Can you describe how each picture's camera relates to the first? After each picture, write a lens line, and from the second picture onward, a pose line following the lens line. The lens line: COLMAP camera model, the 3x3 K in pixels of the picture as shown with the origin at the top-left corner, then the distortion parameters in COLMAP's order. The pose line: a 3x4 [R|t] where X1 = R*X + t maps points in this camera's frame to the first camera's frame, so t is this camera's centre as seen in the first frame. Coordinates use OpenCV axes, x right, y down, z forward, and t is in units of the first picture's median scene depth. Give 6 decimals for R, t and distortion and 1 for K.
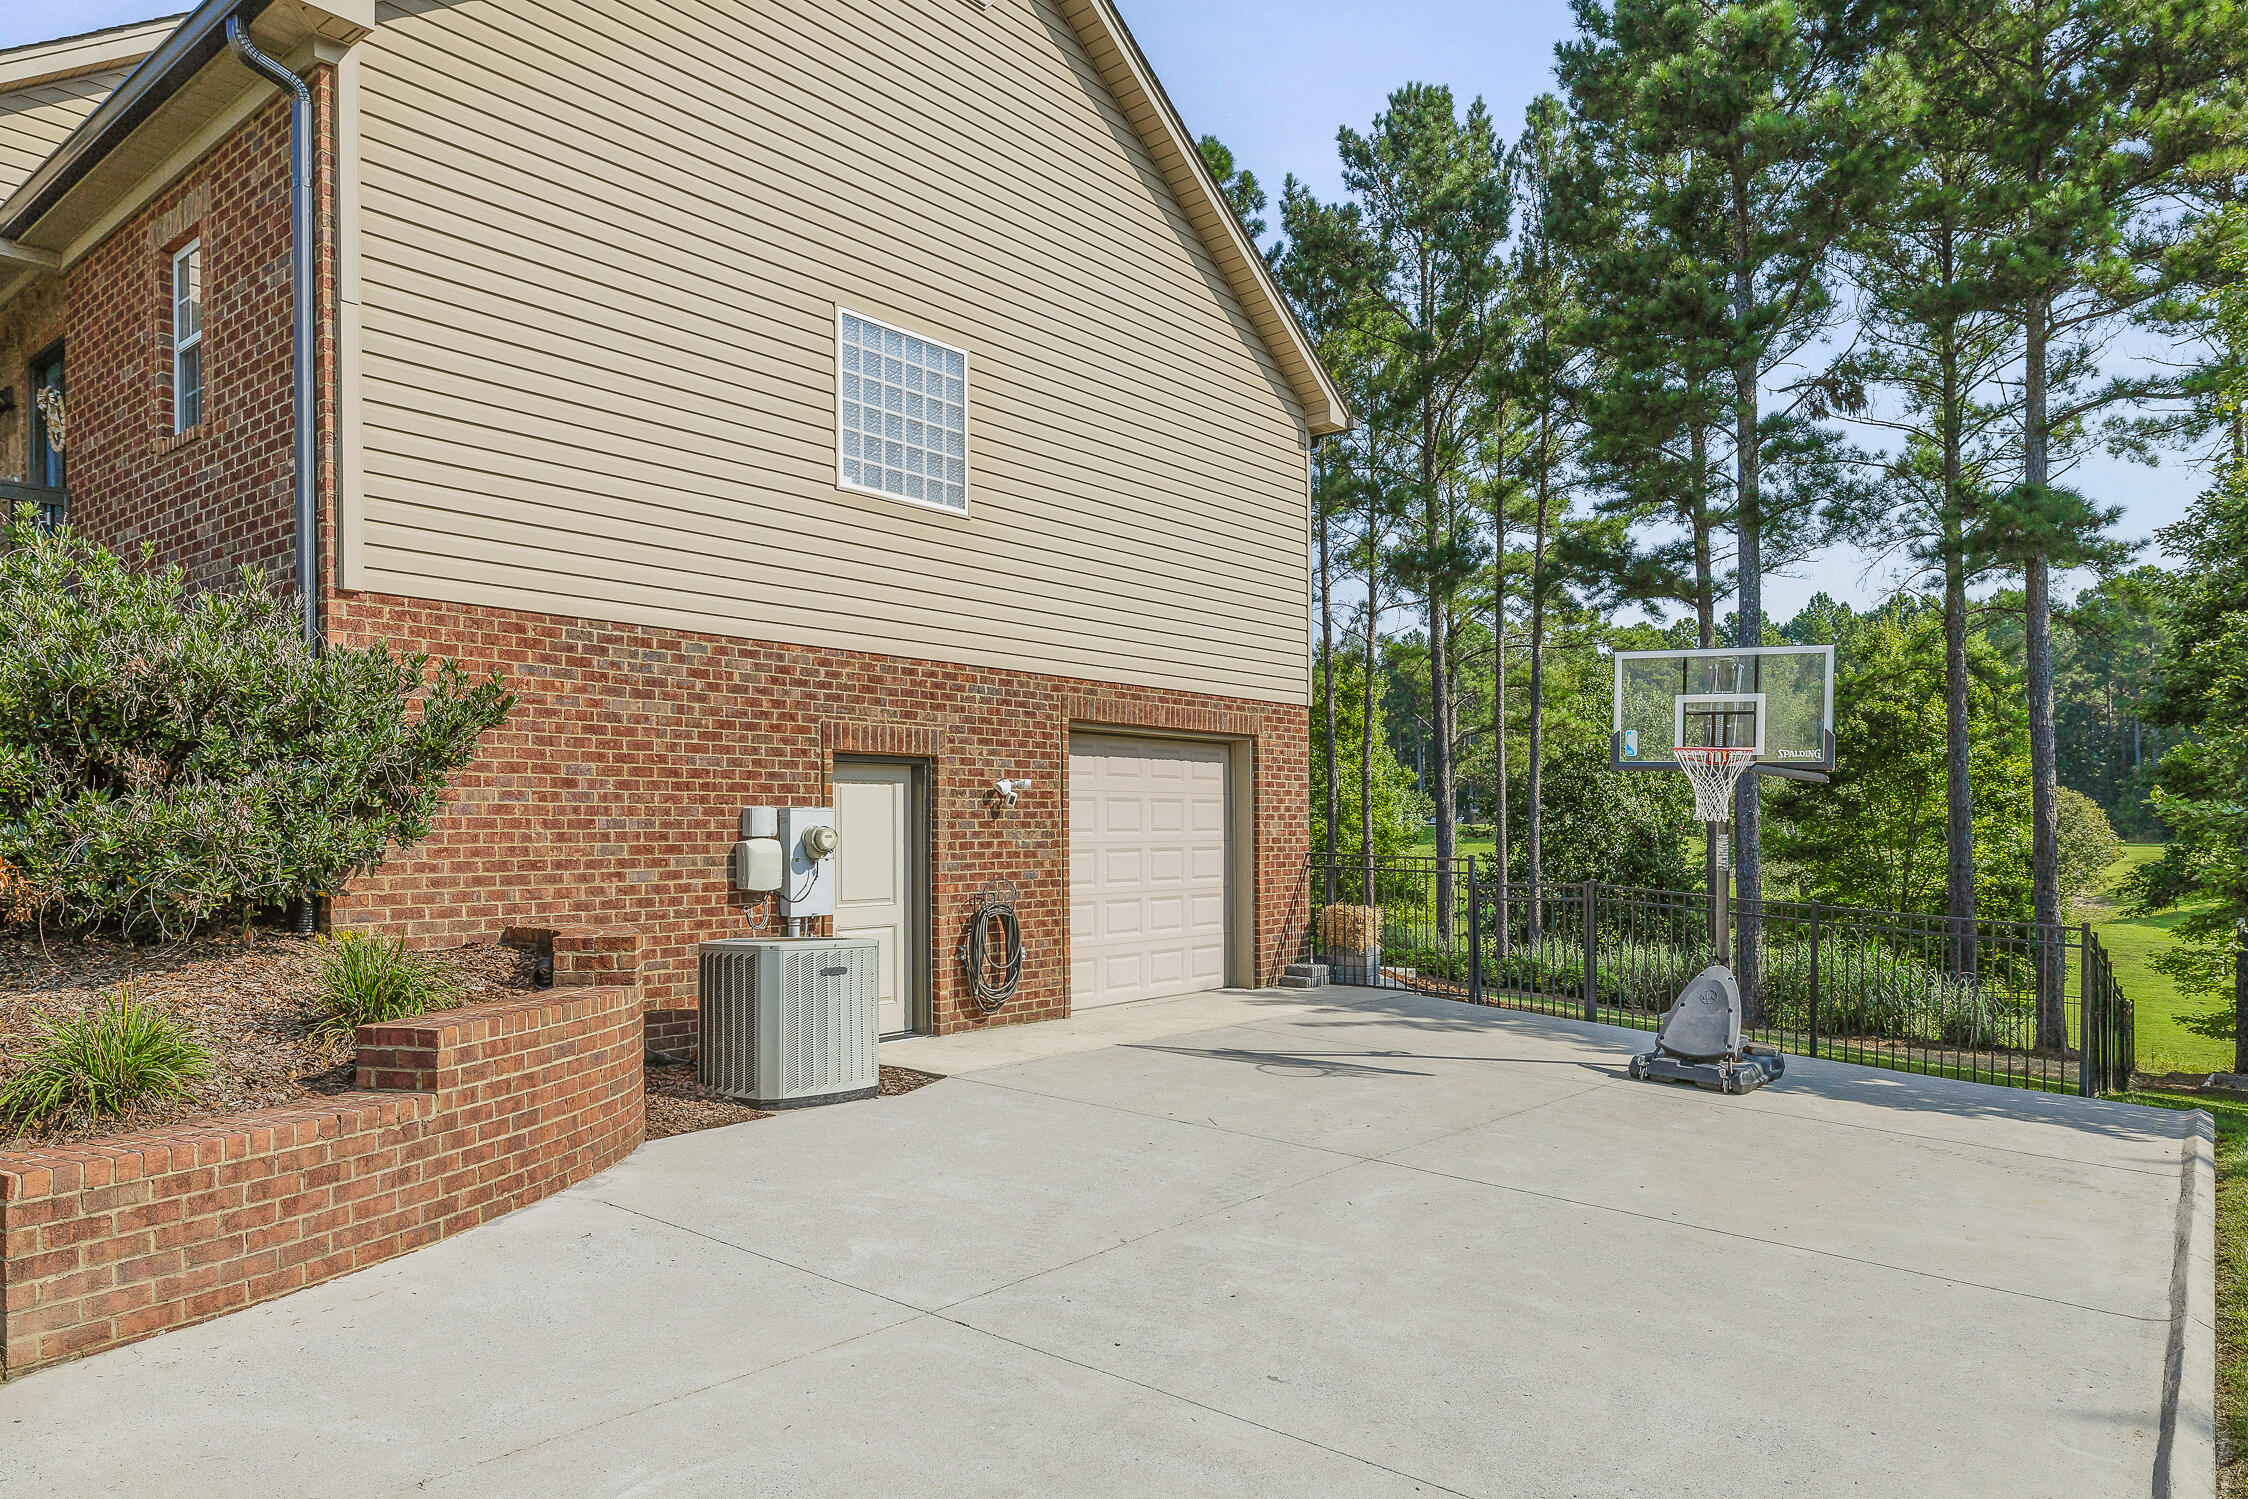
lens RADIAL K [[1421.9, 0, 1124.0], [0, 1421.9, 749.5], [0, 0, 1]] dist [0.004979, 0.000168]
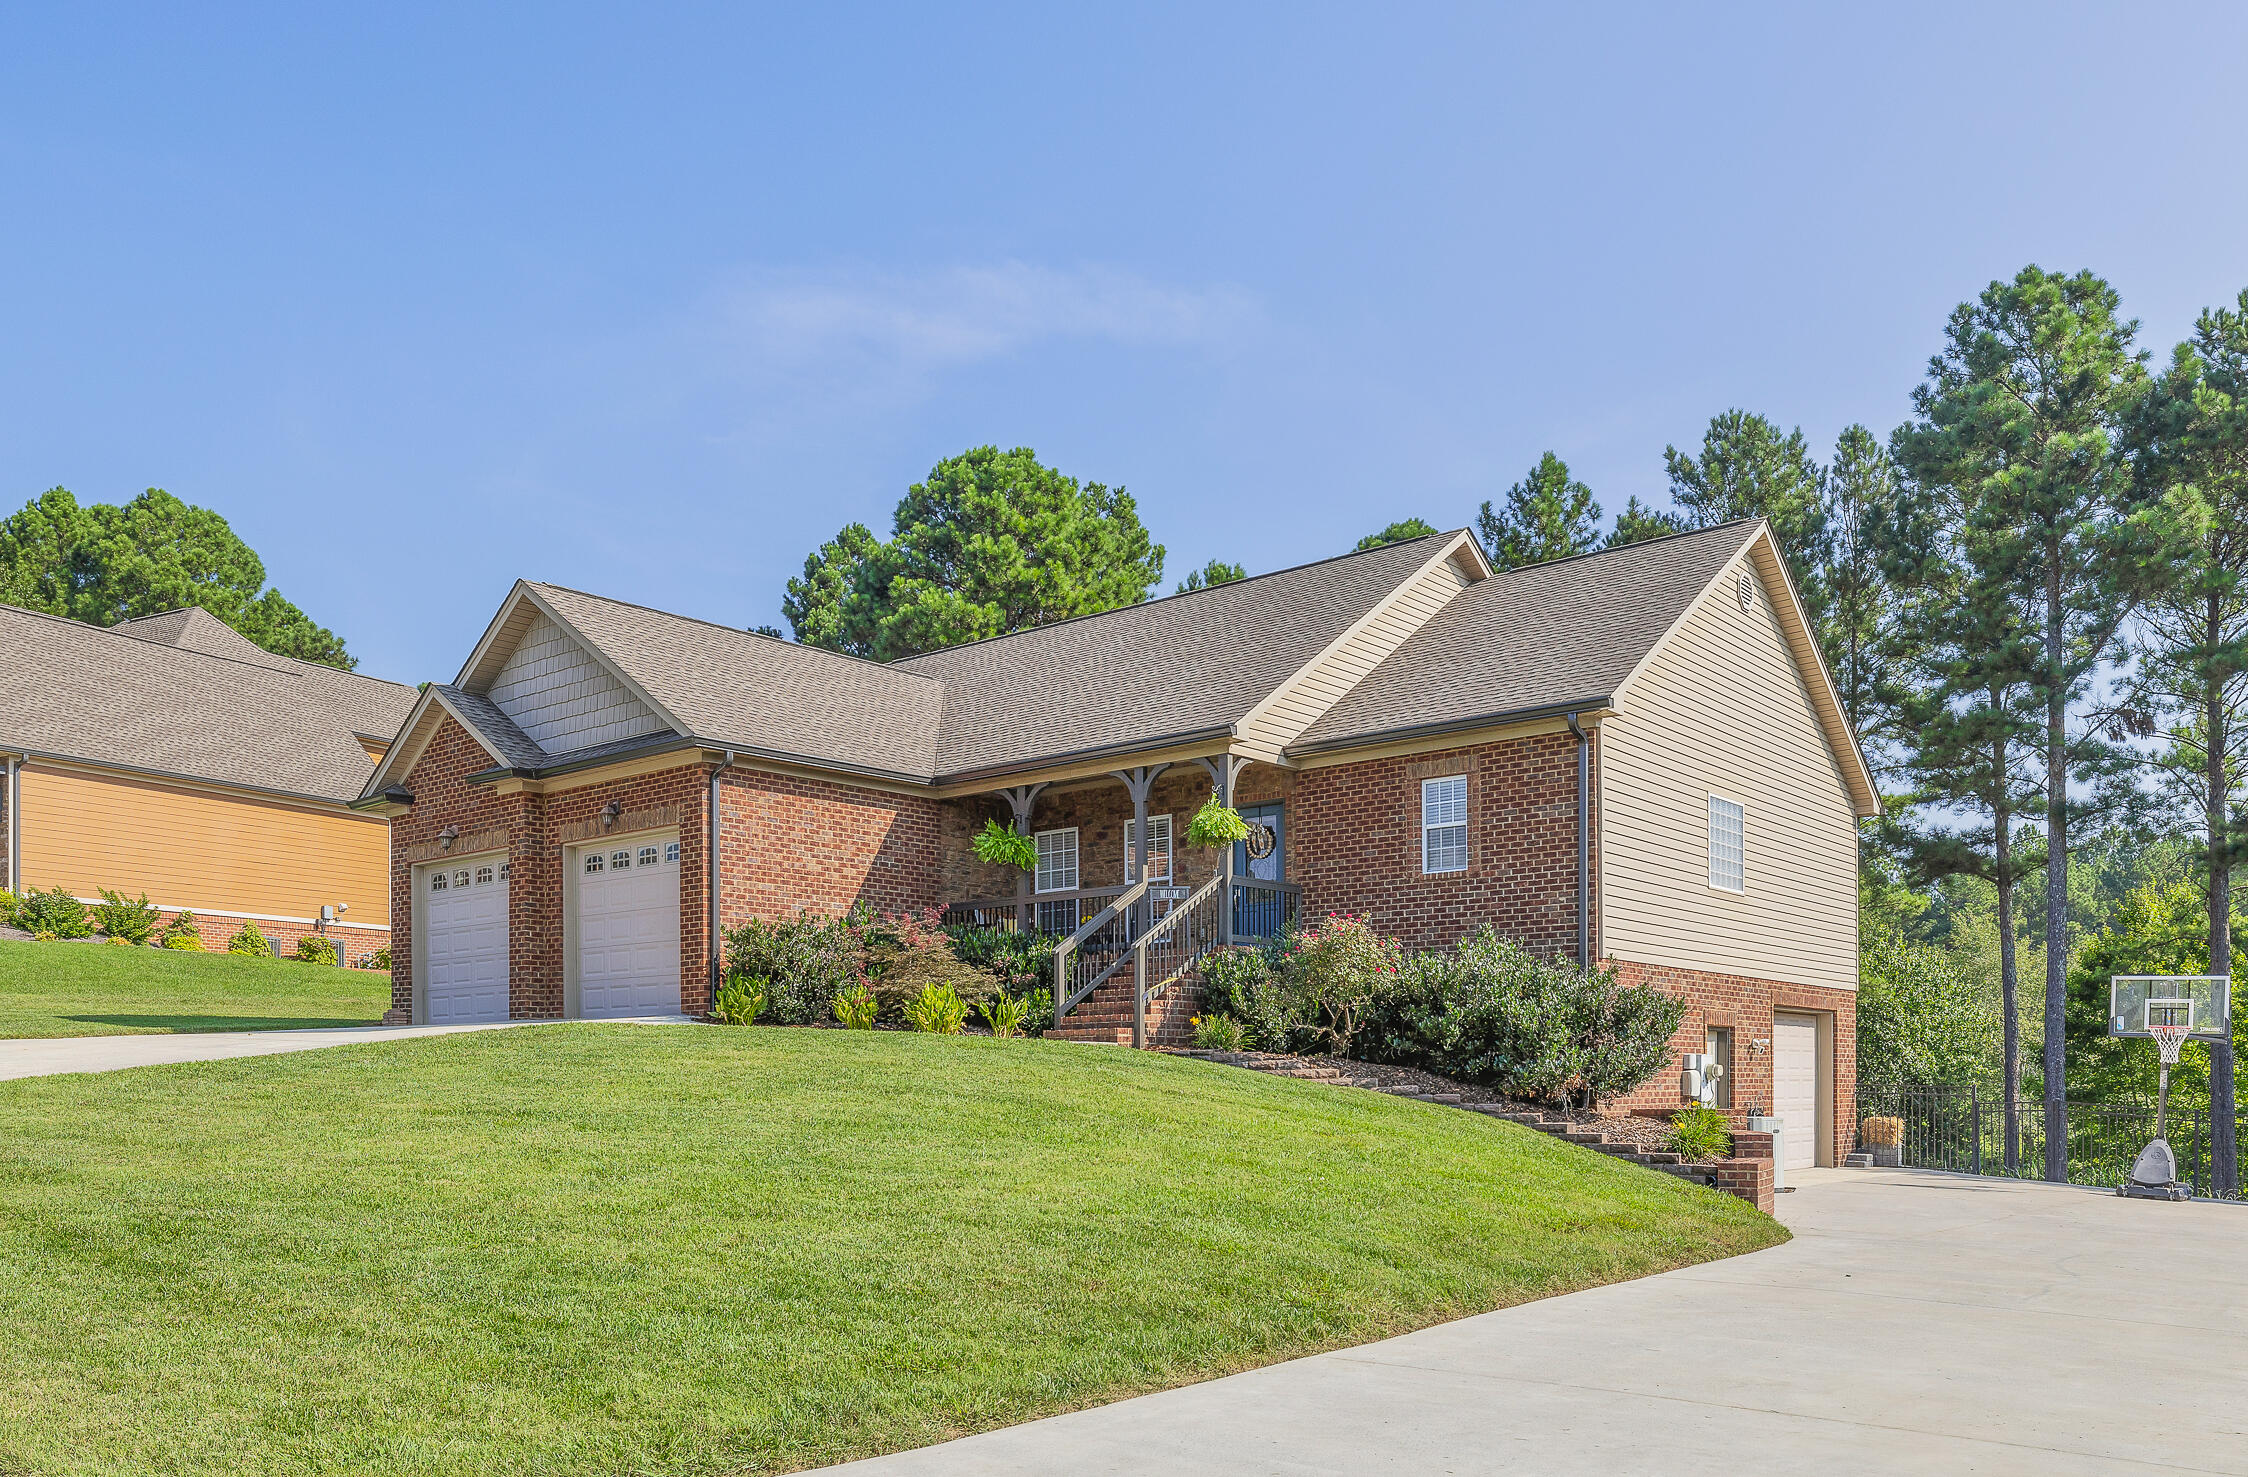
lens RADIAL K [[1769.4, 0, 1130.2], [0, 1769.4, 981.6], [0, 0, 1]] dist [-0.005081, -0.002695]
pose [[0.999941, 0.005475, 0.009370, -0.399480], [-0.005478, 0.999985, 0.000261, -0.021330], [-0.009368, -0.000312, 0.999956, -0.548183]]
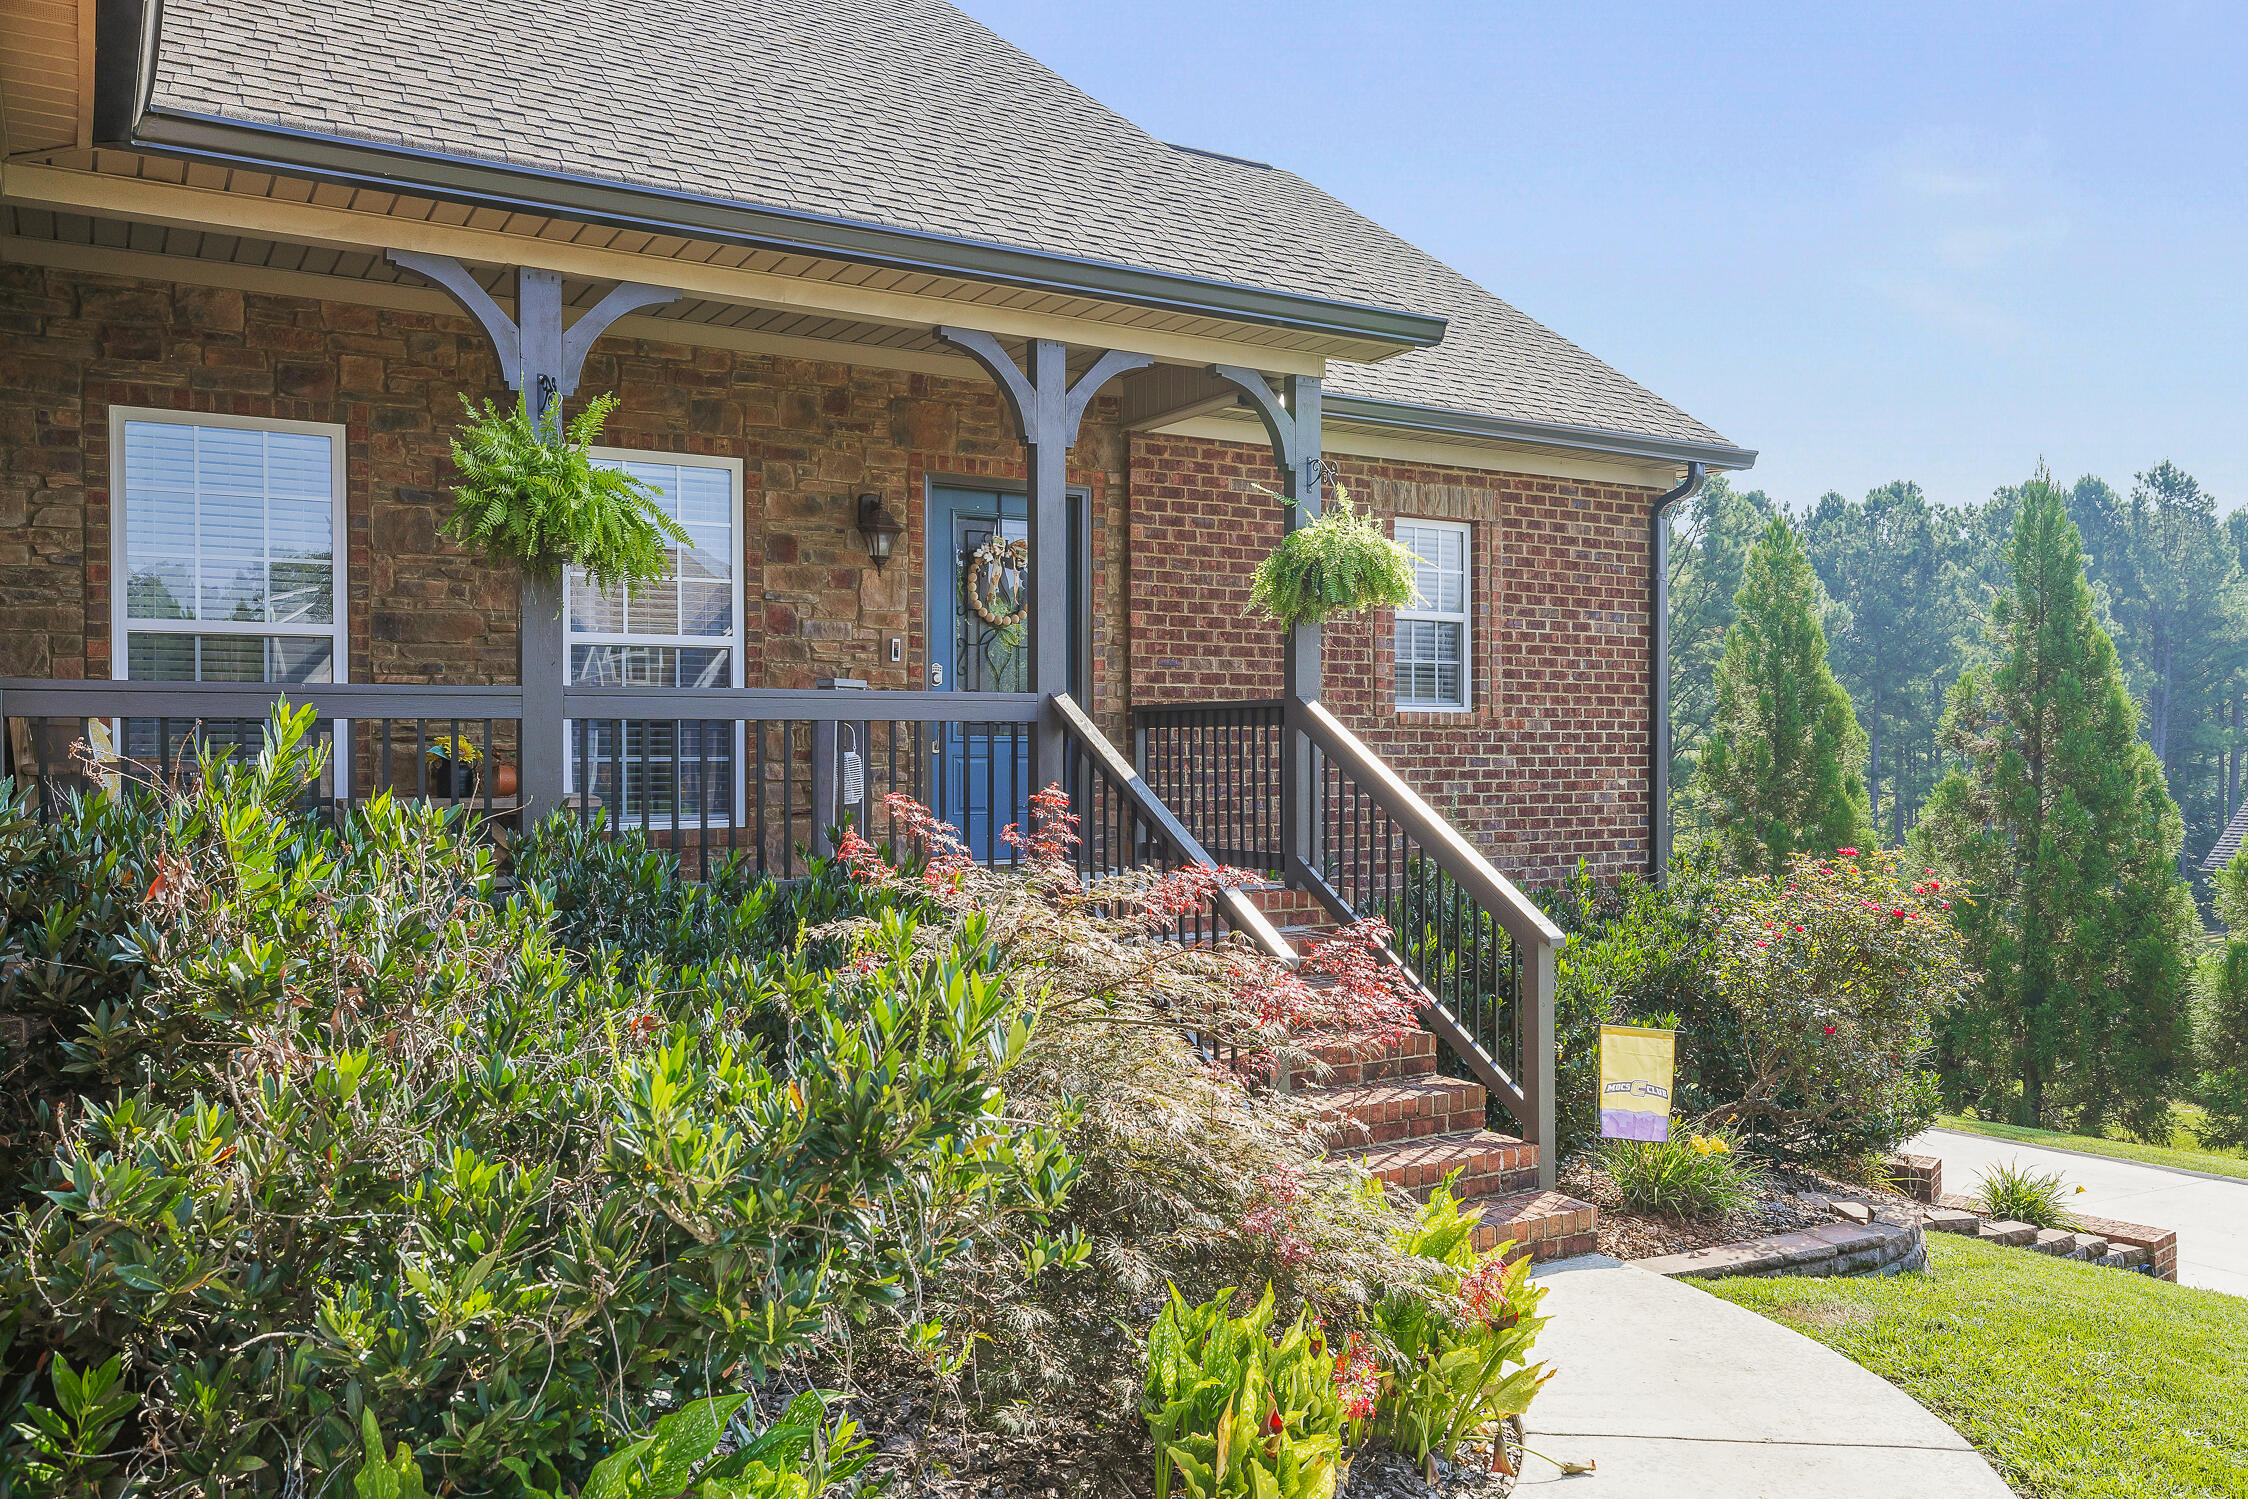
lens RADIAL K [[1733.4, 0, 1124.0], [0, 1733.4, 749.5], [0, 0, 1]] dist [-0.004987, 0.001332]
pose [[0.292336, 0.014196, 0.956210, -0.681598], [-0.052764, 0.998606, 0.001305, -0.065298], [-0.954859, -0.050835, 0.292678, 0.313327]]
